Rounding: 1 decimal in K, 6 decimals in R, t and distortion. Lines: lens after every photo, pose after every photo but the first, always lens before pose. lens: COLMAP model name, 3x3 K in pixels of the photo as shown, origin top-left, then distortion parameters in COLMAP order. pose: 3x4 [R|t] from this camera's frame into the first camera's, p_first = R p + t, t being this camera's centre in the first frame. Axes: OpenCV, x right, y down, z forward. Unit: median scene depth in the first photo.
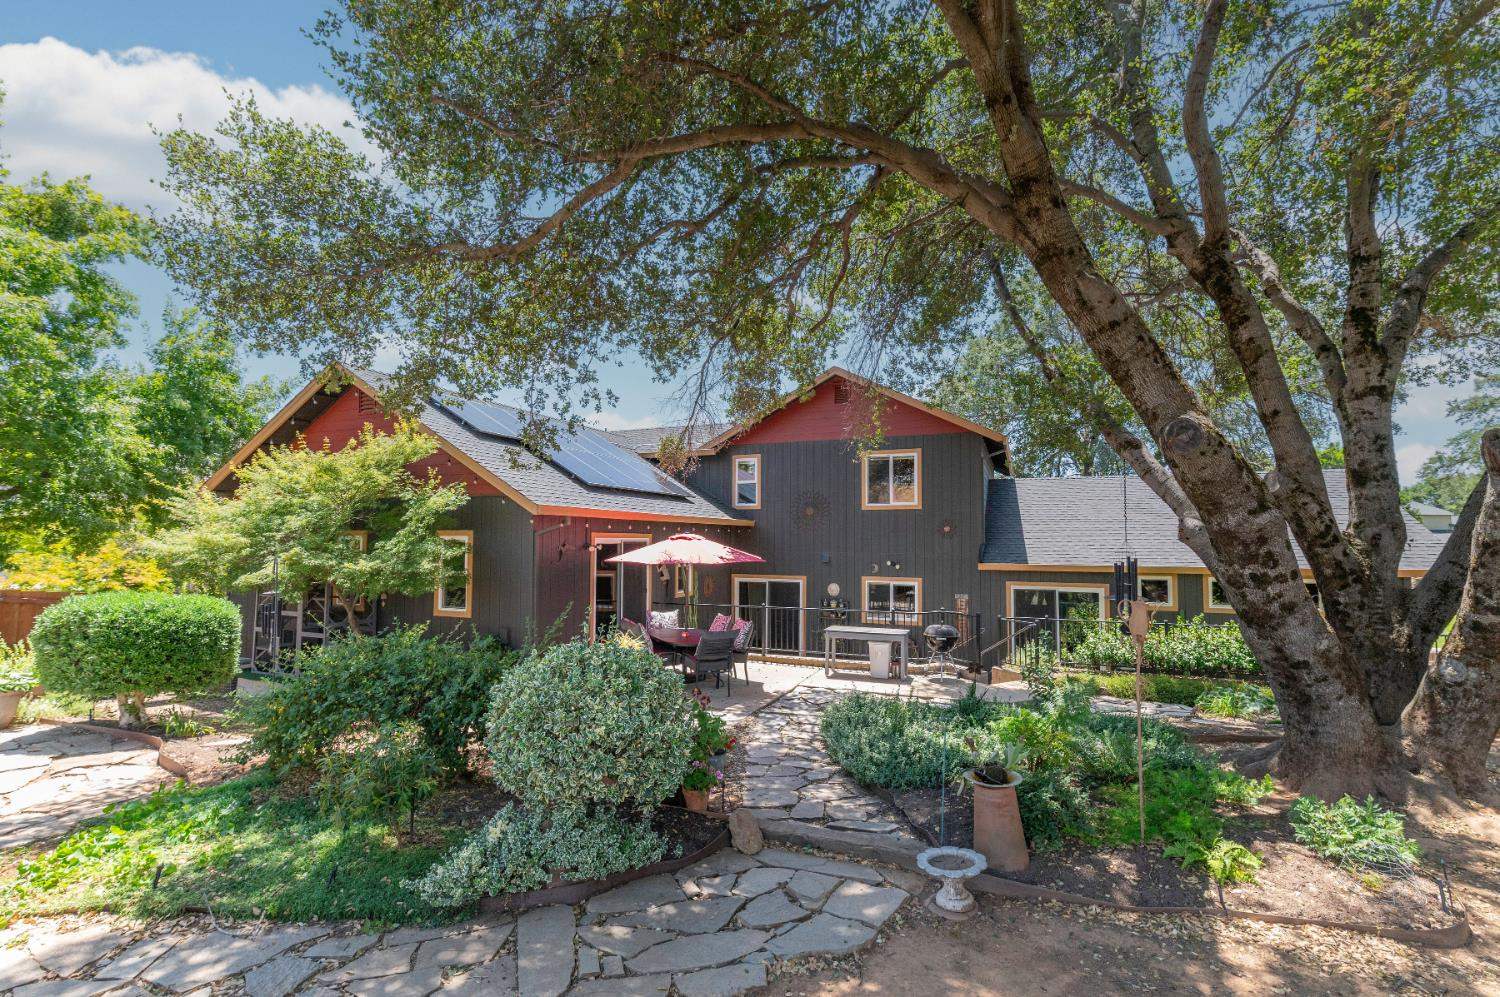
lens RADIAL K [[660.2, 0, 762.9], [0, 660.2, 510.0], [0, 0, 1]] dist [-0.006507, 0.000269]
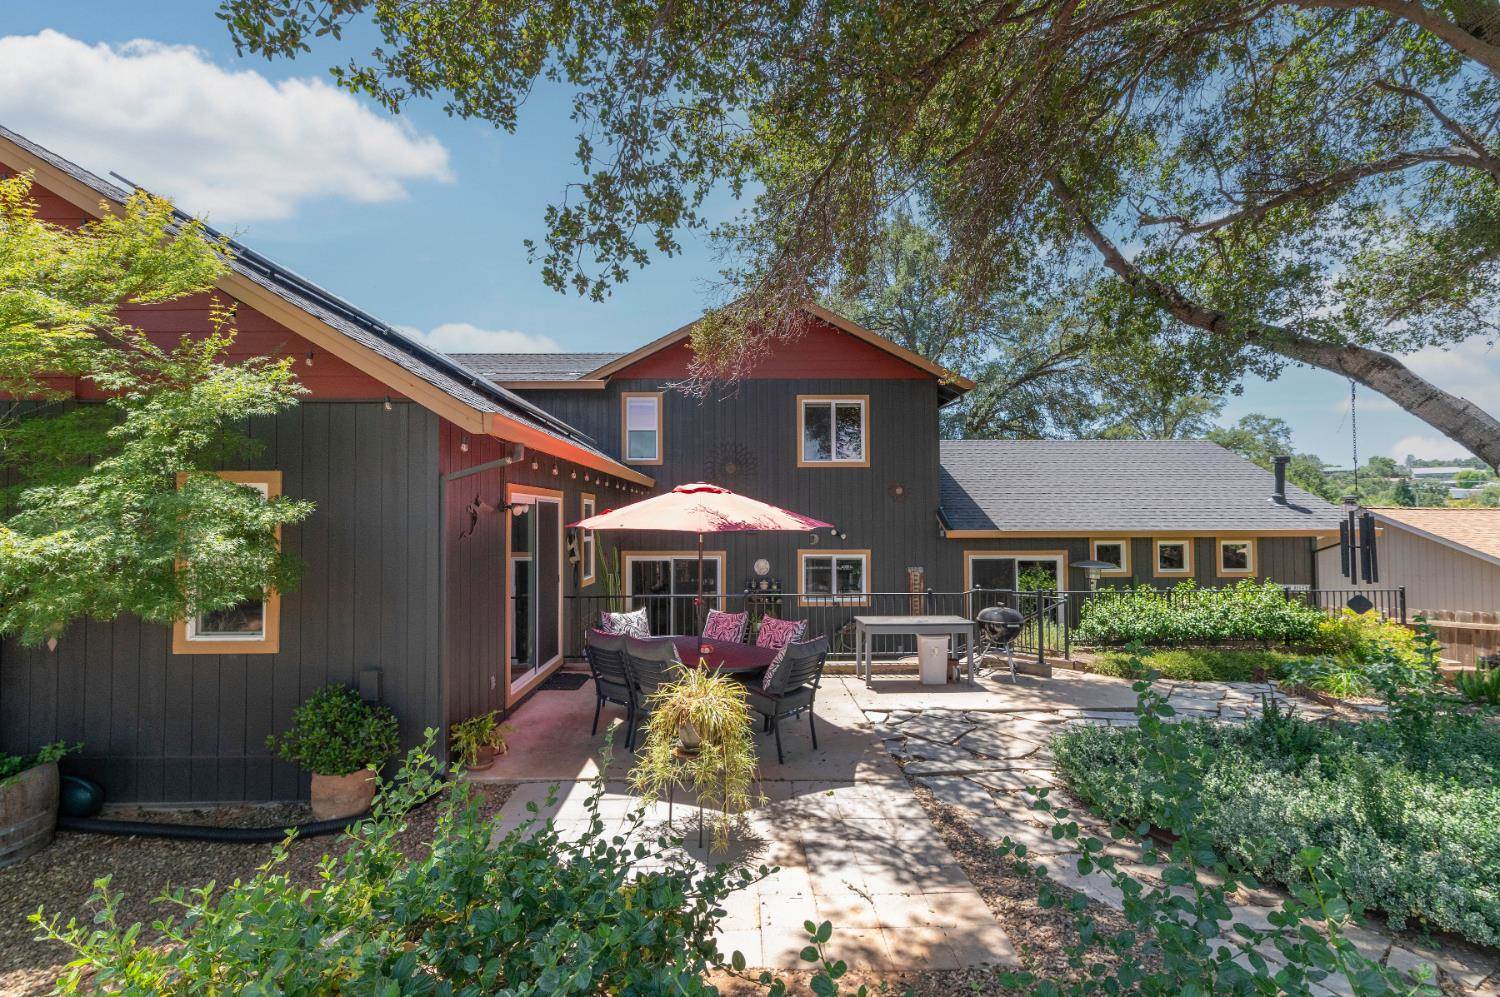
lens RADIAL K [[640.7, 0, 744.3], [0, 640.7, 498.7], [0, 0, 1]] dist [0.001343, 0.000108]
pose [[0.927310, 0.003404, 0.374278, -0.325587], [-0.008990, 0.999873, 0.013180, 0.045133], [-0.374185, -0.015587, 0.927223, 0.470497]]
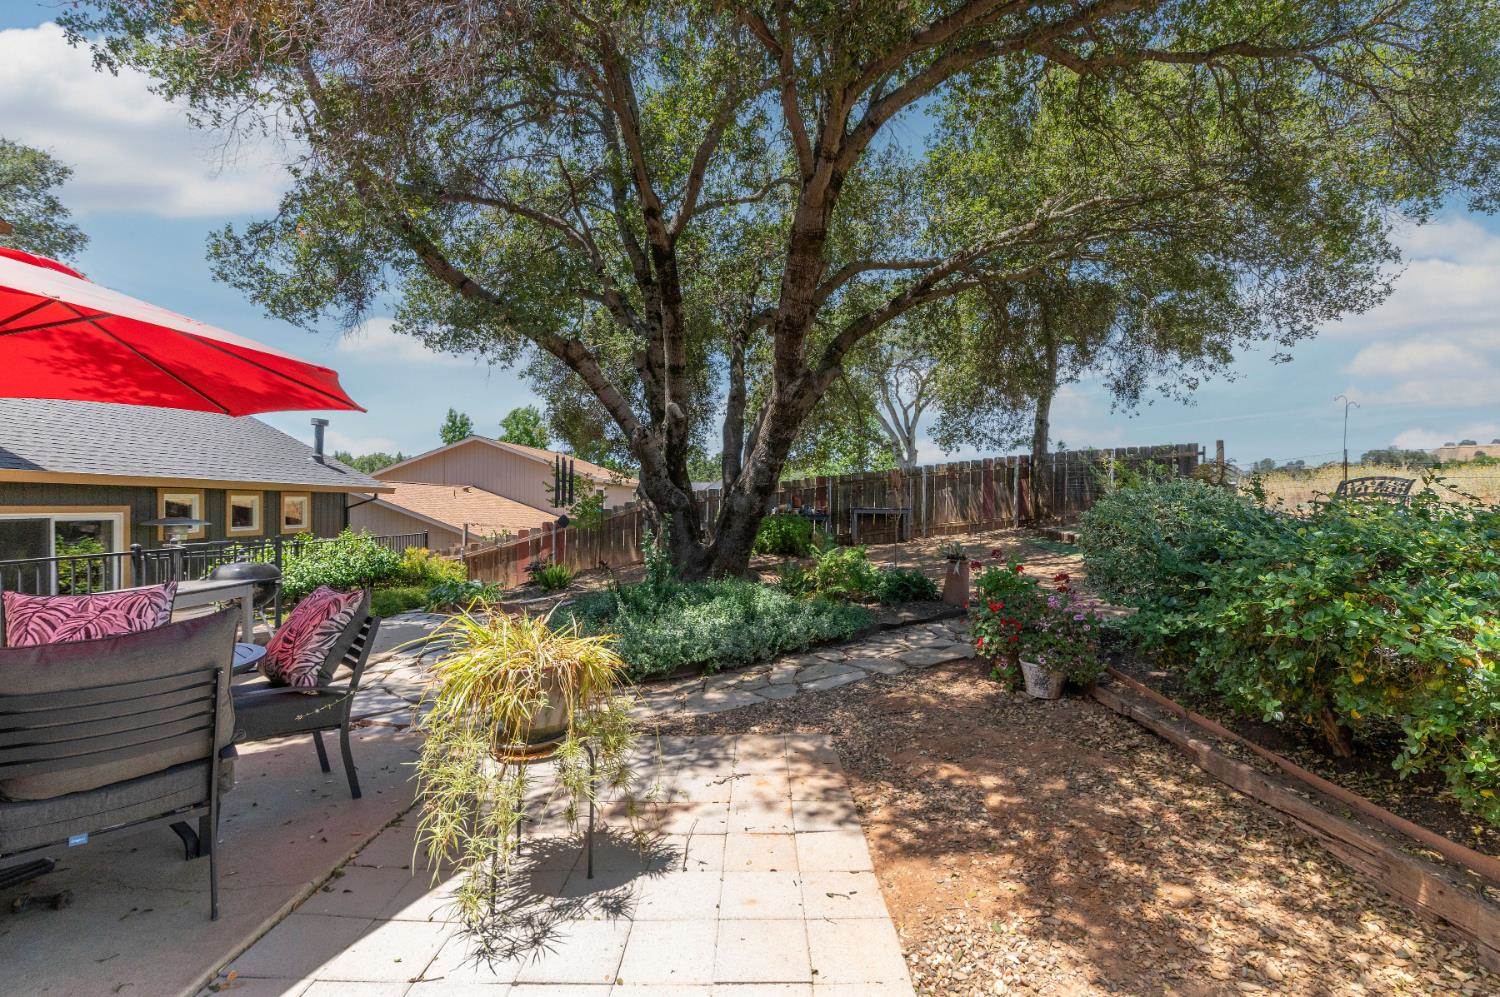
lens RADIAL K [[642.7, 0, 751.5], [0, 642.7, 505.6], [0, 0, 1]] dist [-0.001471, -0.000221]
pose [[-0.353827, -0.004526, 0.935300, -0.445218], [-0.045371, 0.998894, -0.012330, 0.127232], [-0.934210, -0.046799, -0.353641, 0.886539]]
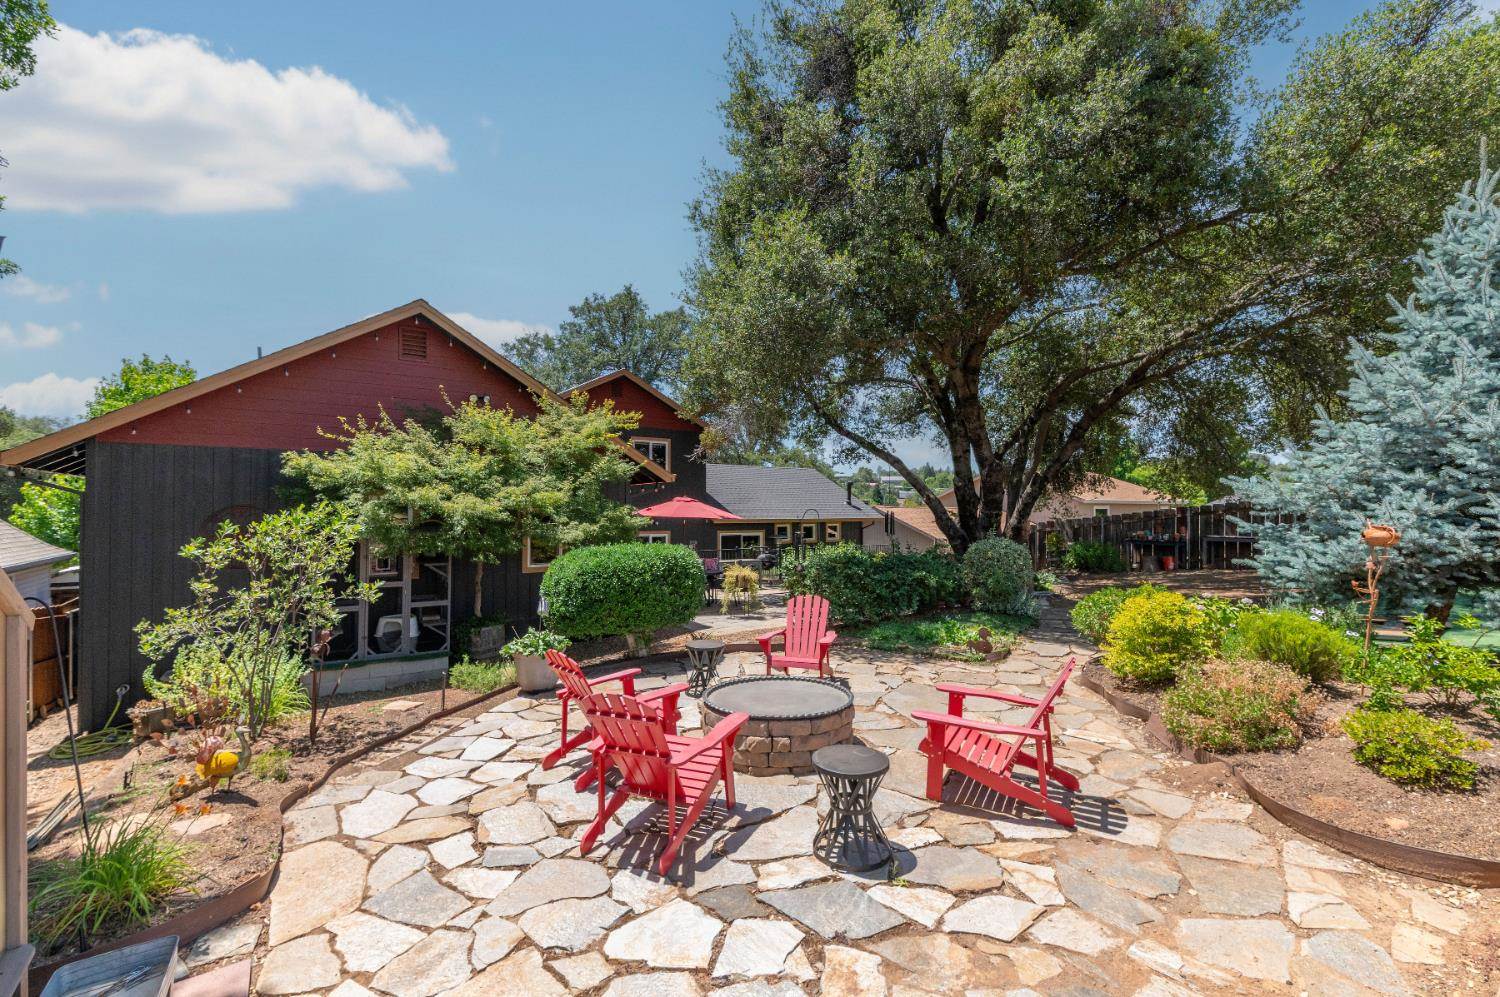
lens RADIAL K [[648.1, 0, 757.8], [0, 648.1, 507.1], [0, 0, 1]] dist [0.001501, 0.000284]
pose [[0.544560, -0.001988, 0.838720, -1.245915], [-0.030006, 0.999311, 0.021851, 0.024446], [-0.838185, -0.037066, 0.544125, 0.145350]]
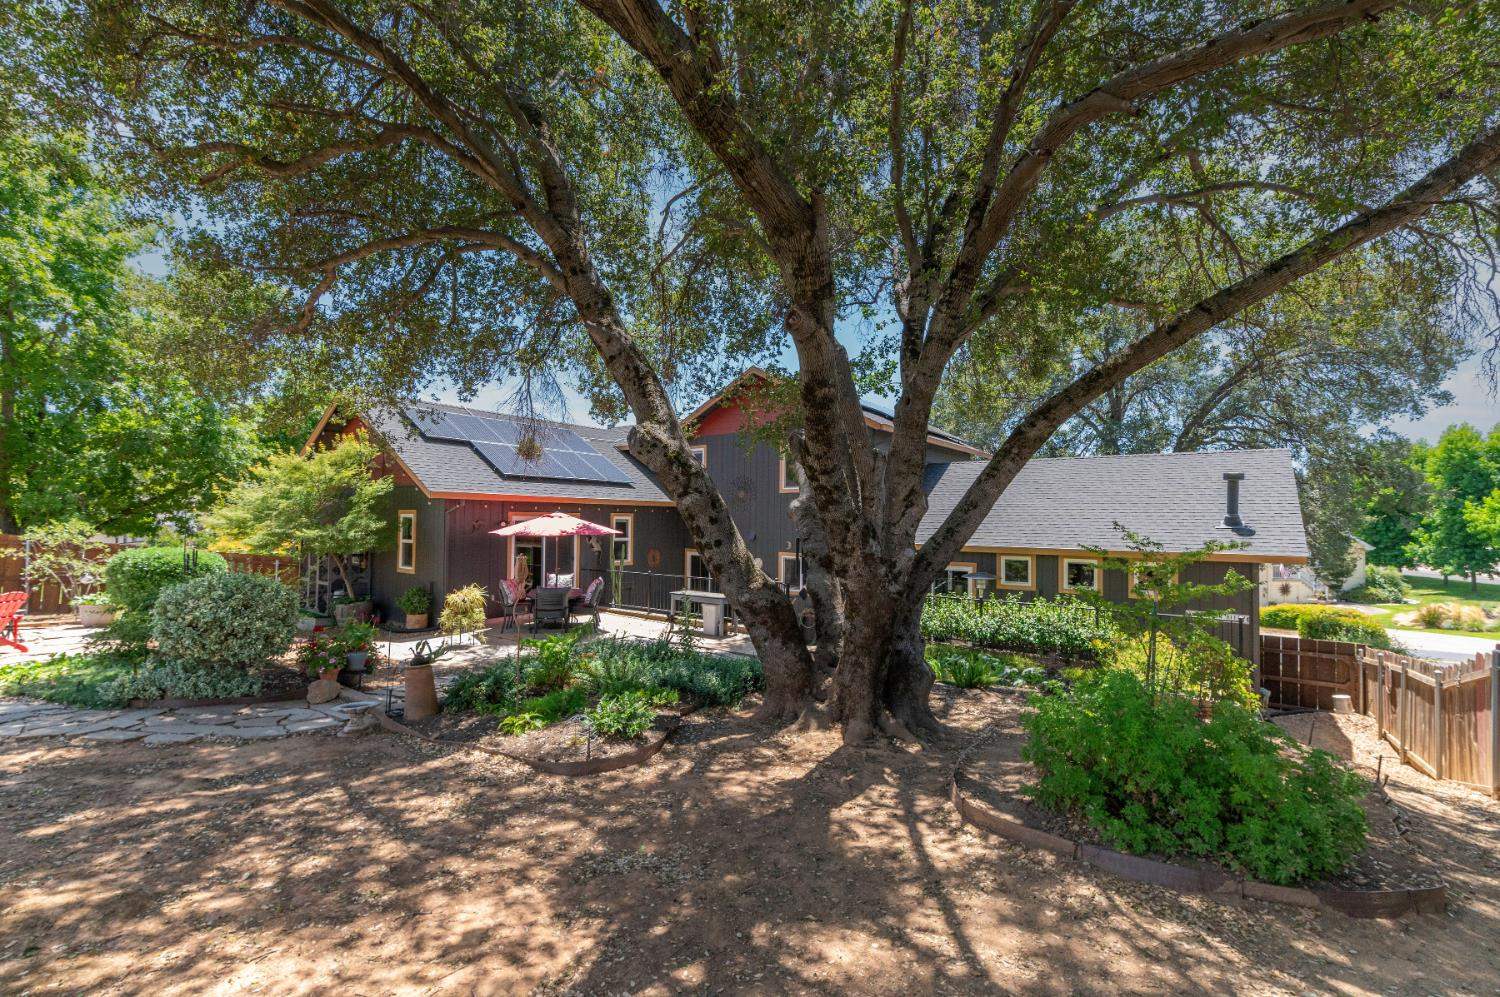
lens RADIAL K [[644.2, 0, 748.3], [0, 644.2, 498.9], [0, 0, 1]] dist [0.003598, -0.000171]
pose [[0.963757, -0.002113, -0.266774, 0.624030], [0.004975, 0.999937, 0.010053, -0.002186], [0.266736, -0.011016, 0.963707, -0.110479]]
